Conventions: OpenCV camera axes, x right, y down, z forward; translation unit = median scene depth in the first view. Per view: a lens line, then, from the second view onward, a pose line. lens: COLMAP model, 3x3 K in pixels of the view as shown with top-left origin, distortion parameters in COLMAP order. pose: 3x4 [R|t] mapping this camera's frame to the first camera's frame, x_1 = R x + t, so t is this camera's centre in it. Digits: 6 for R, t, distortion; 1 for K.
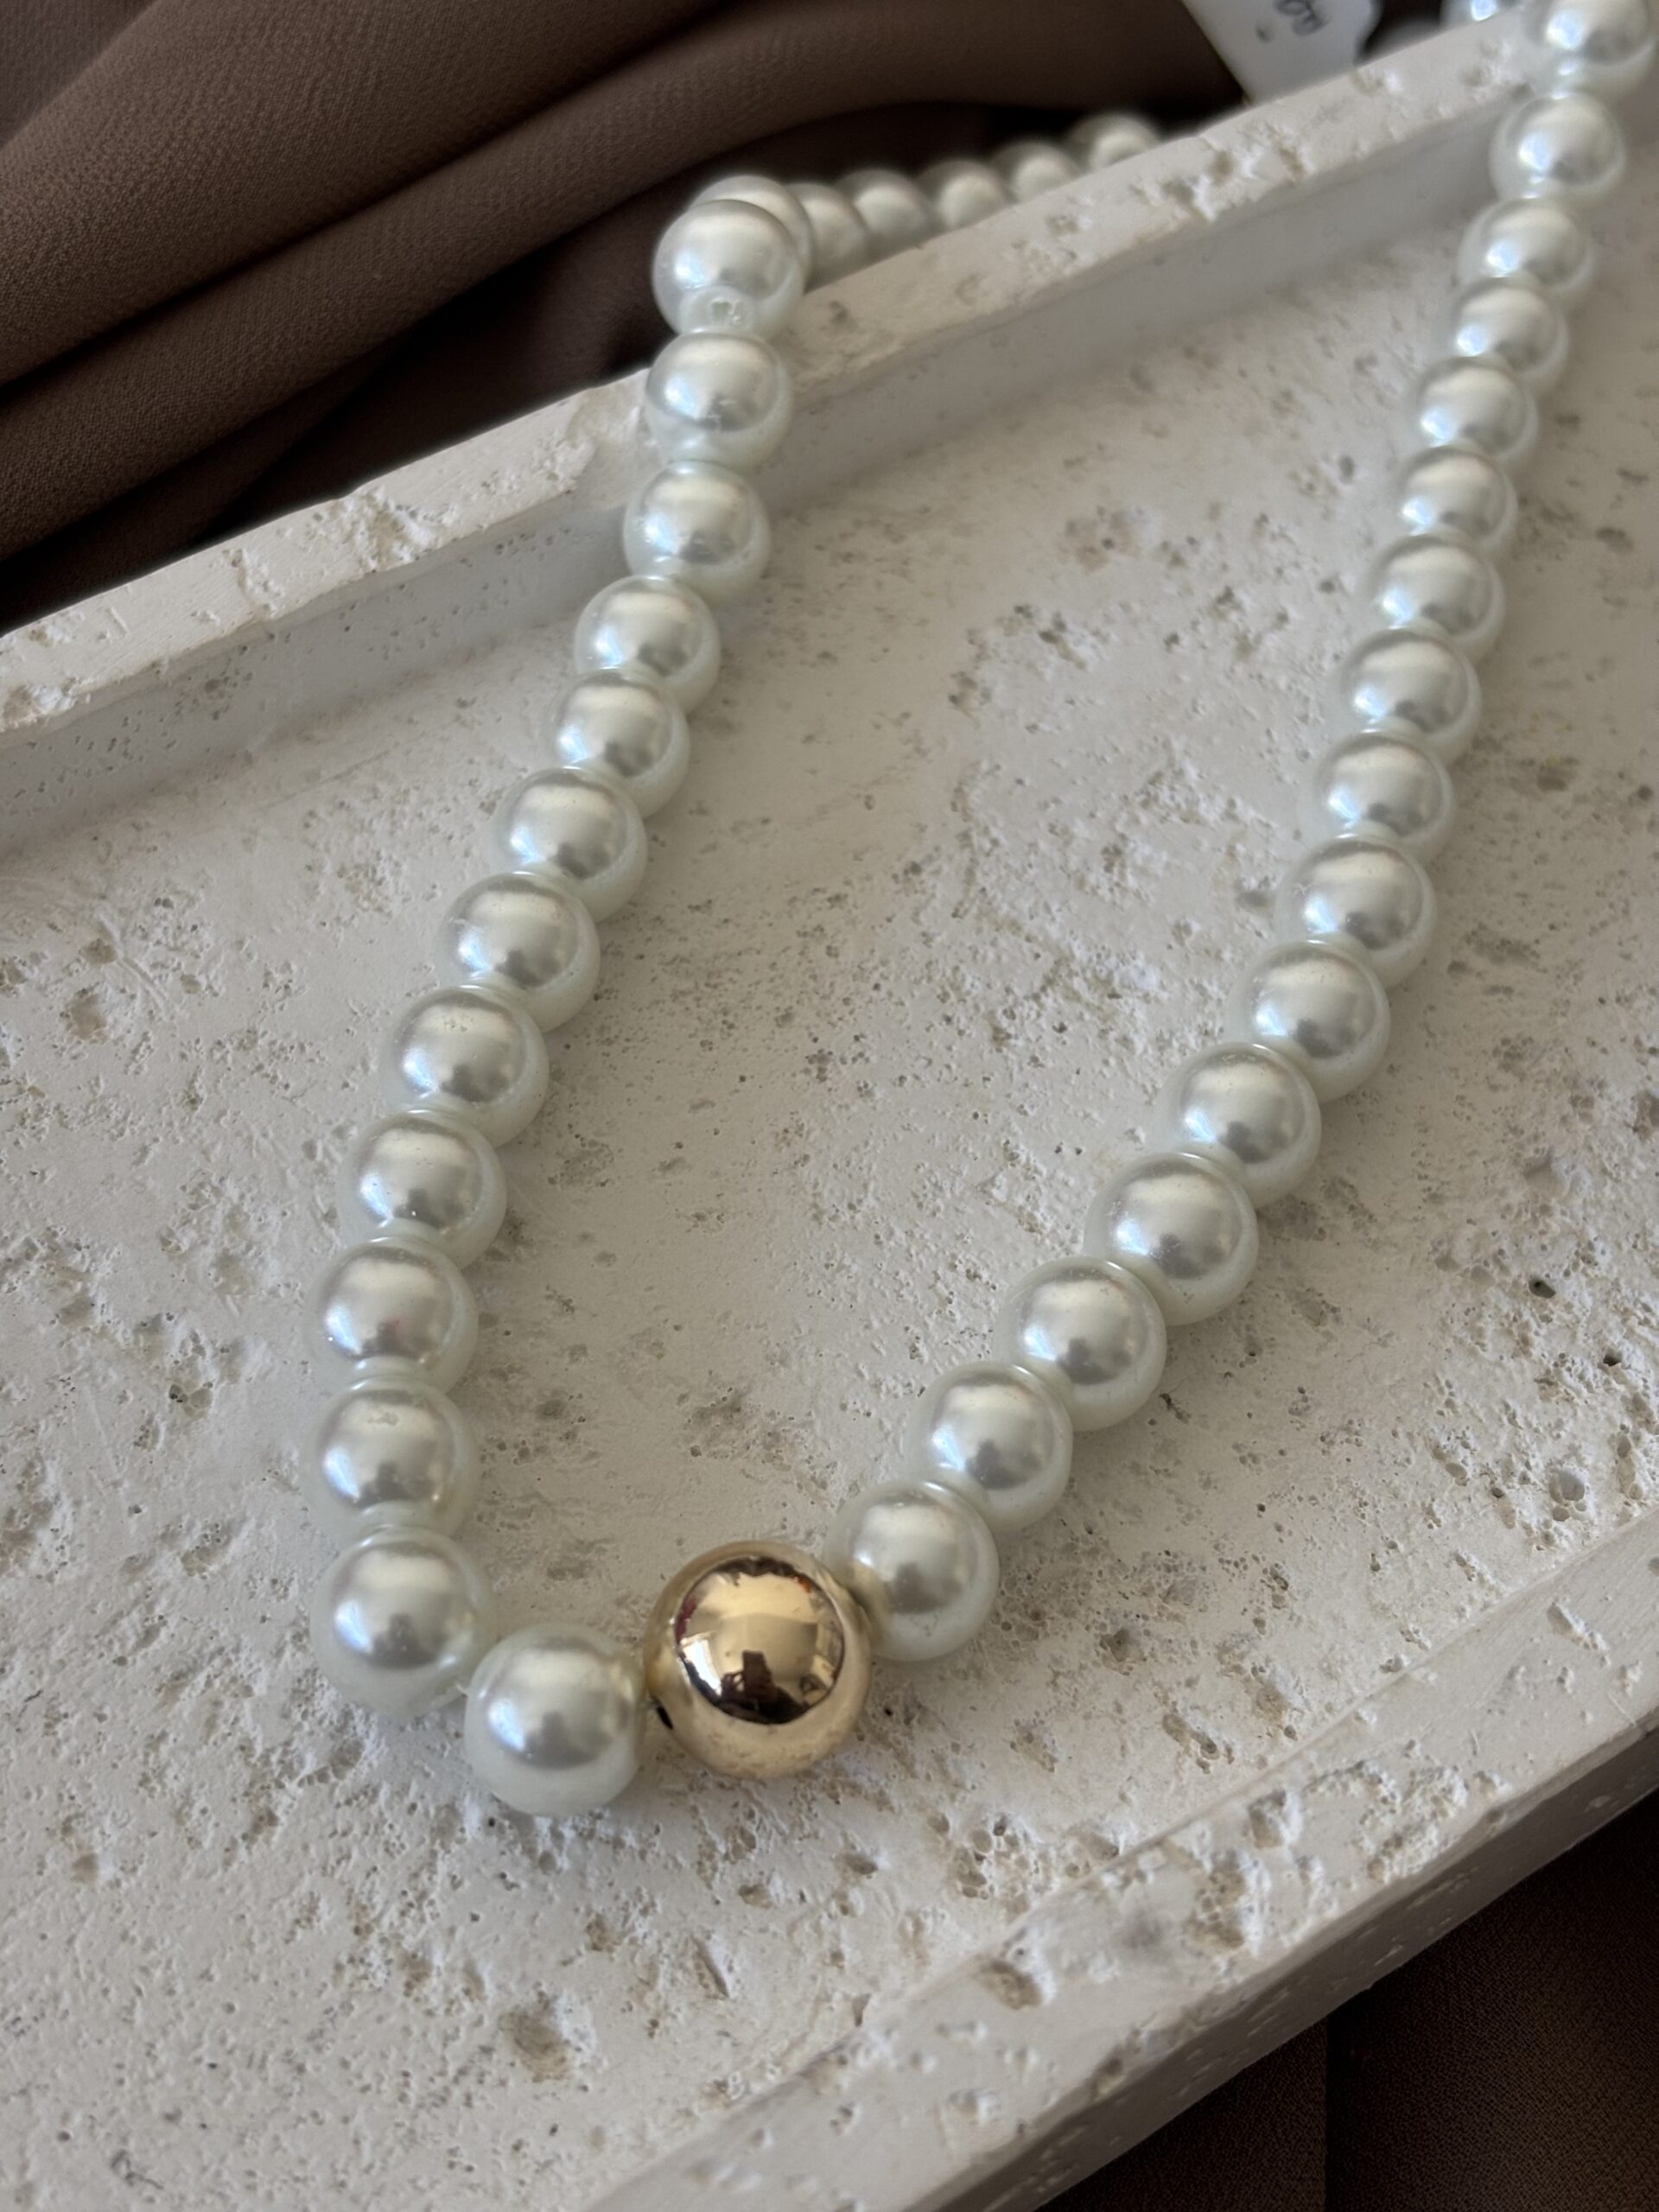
lens RADIAL K [[3560.1, 0, 815.4], [0, 3560.1, 1108.8], [0, 0, 1]] dist [0.083331, 0.000000]
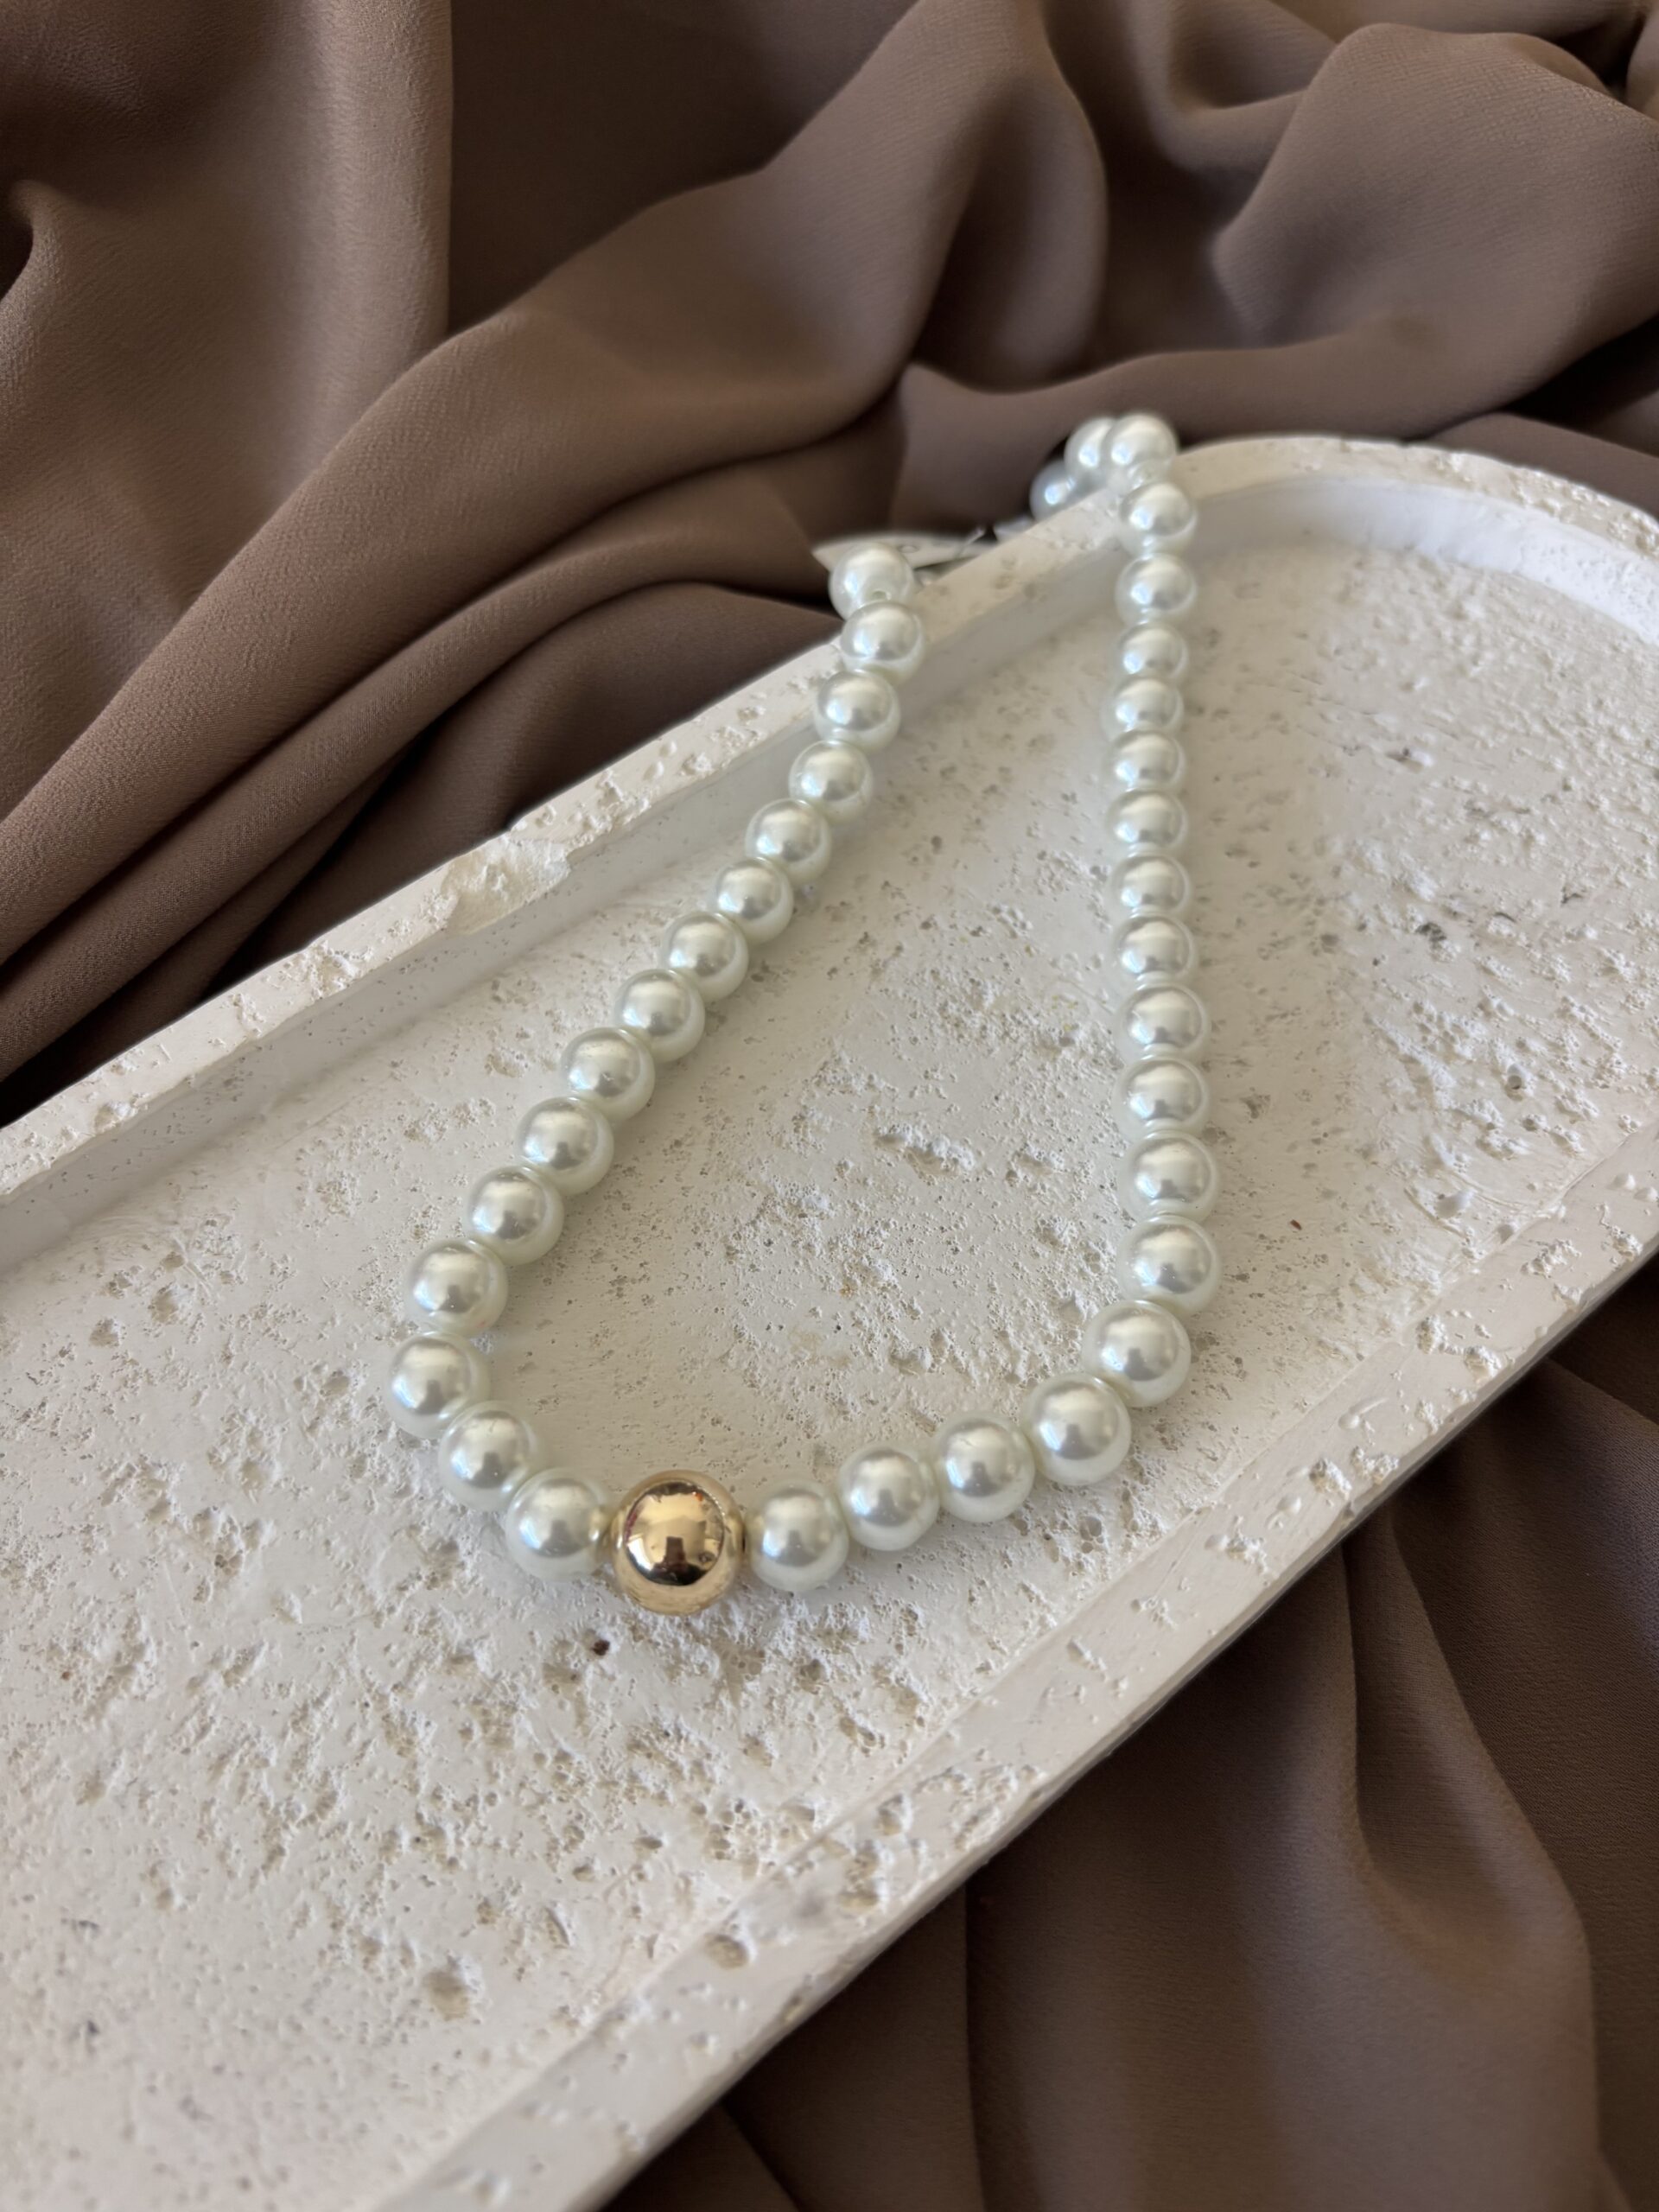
lens RADIAL K [[1809.9, 0, 841.3], [0, 1809.9, 1113.6], [0, 0, 1]] dist [-0.017820, -0.044505]
pose [[0.994156, -0.105386, -0.023425, 0.134702], [0.106650, 0.992385, 0.061630, -0.135488], [0.016751, -0.063768, 0.997824, 0.202088]]
